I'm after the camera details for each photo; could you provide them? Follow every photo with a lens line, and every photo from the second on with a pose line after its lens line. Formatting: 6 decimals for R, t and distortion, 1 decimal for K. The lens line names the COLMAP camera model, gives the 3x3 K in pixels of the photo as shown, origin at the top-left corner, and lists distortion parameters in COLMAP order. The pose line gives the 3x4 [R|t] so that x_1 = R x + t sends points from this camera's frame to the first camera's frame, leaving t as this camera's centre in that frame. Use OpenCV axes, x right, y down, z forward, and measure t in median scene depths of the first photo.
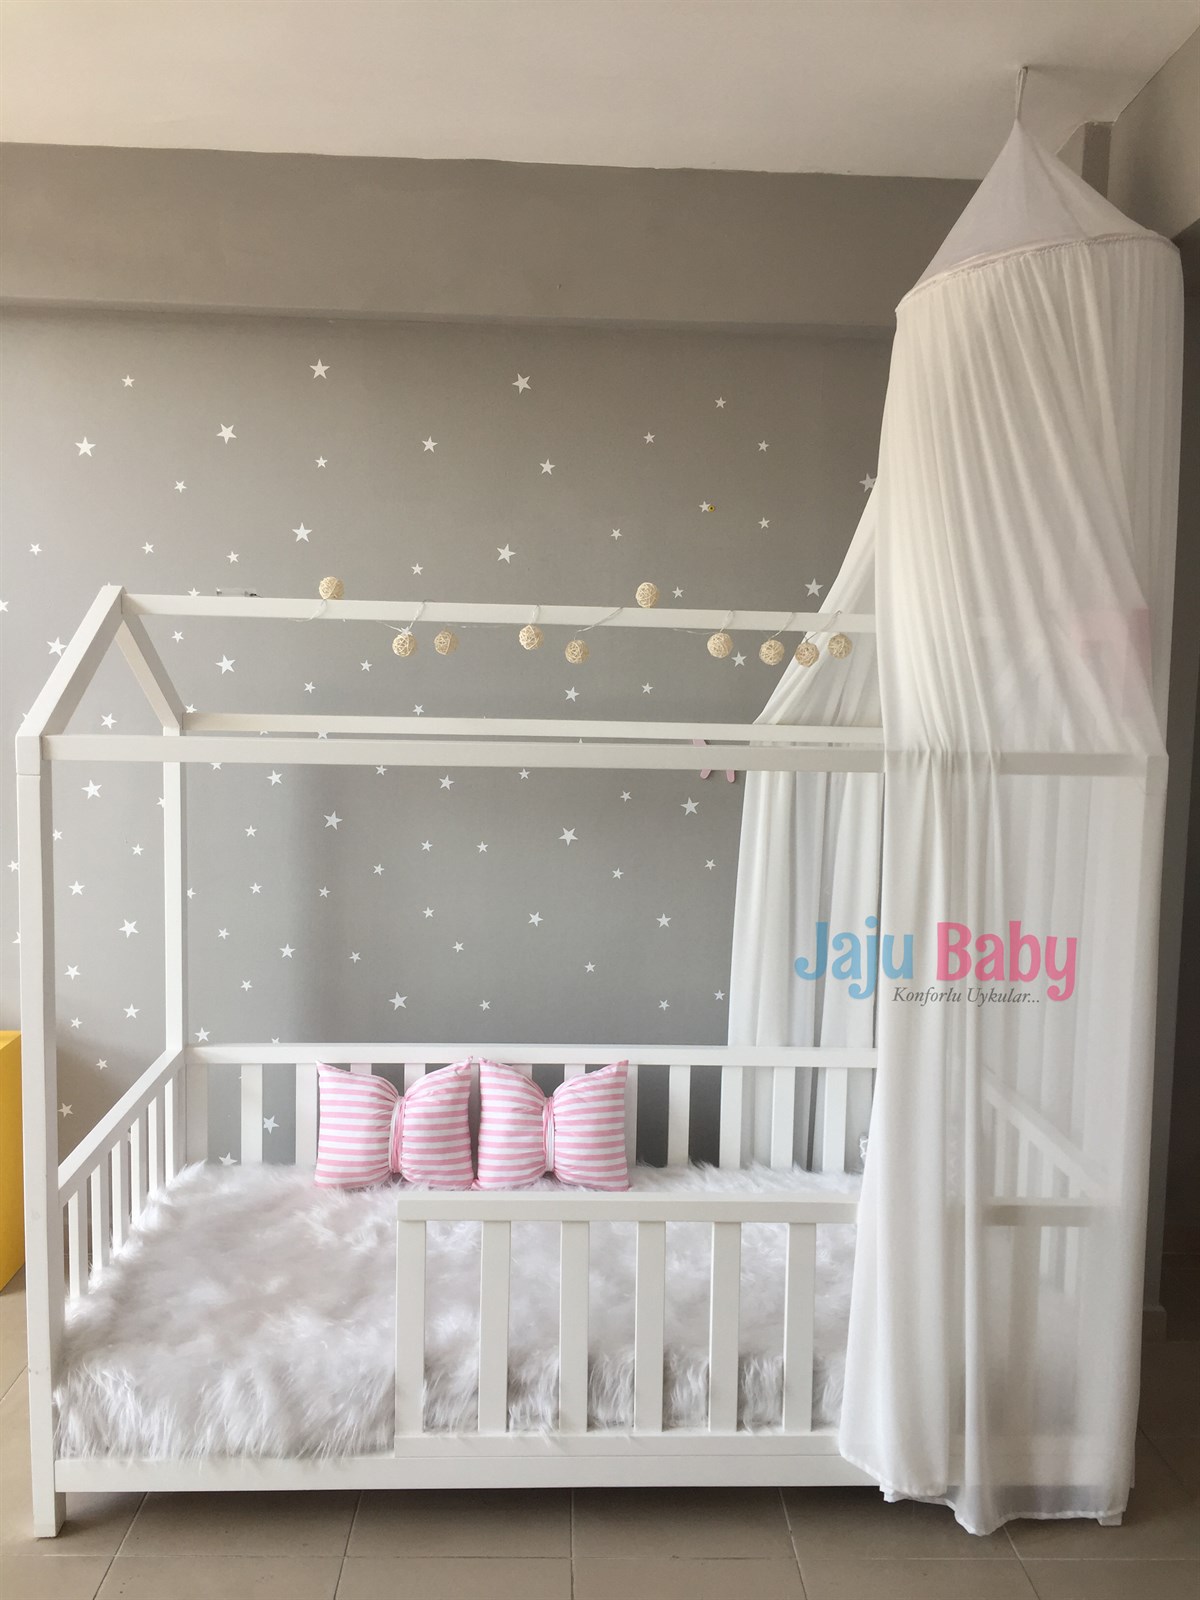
lens RADIAL K [[1328.3, 0, 600.0], [0, 1328.3, 800.0], [0, 0, 1]] dist [0.043748, -0.160694]
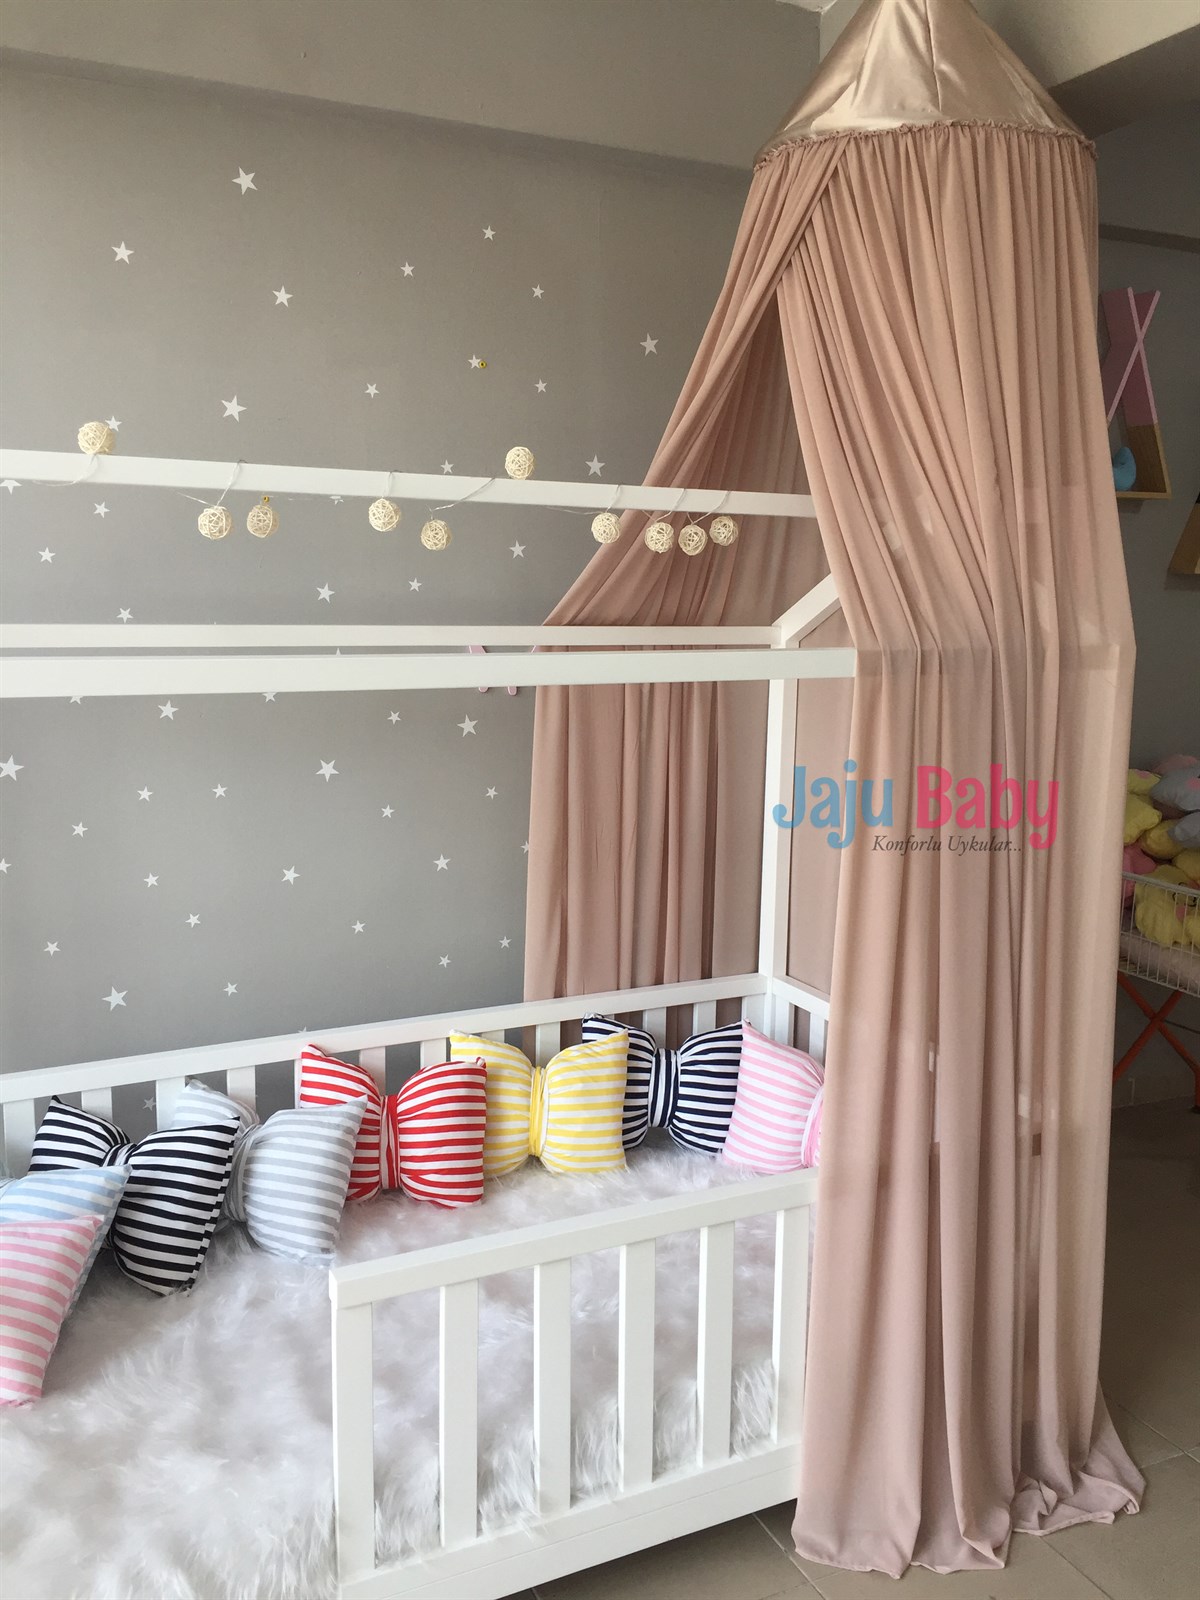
lens RADIAL K [[1354.5, 0, 600.0], [0, 1354.5, 800.0], [0, 0, 1]] dist [0.087686, -0.151611]
pose [[0.914921, -0.070616, 0.397407, -0.259207], [0.043802, 0.996133, 0.076163, -0.013281], [-0.401249, -0.052276, 0.914476, 0.224925]]
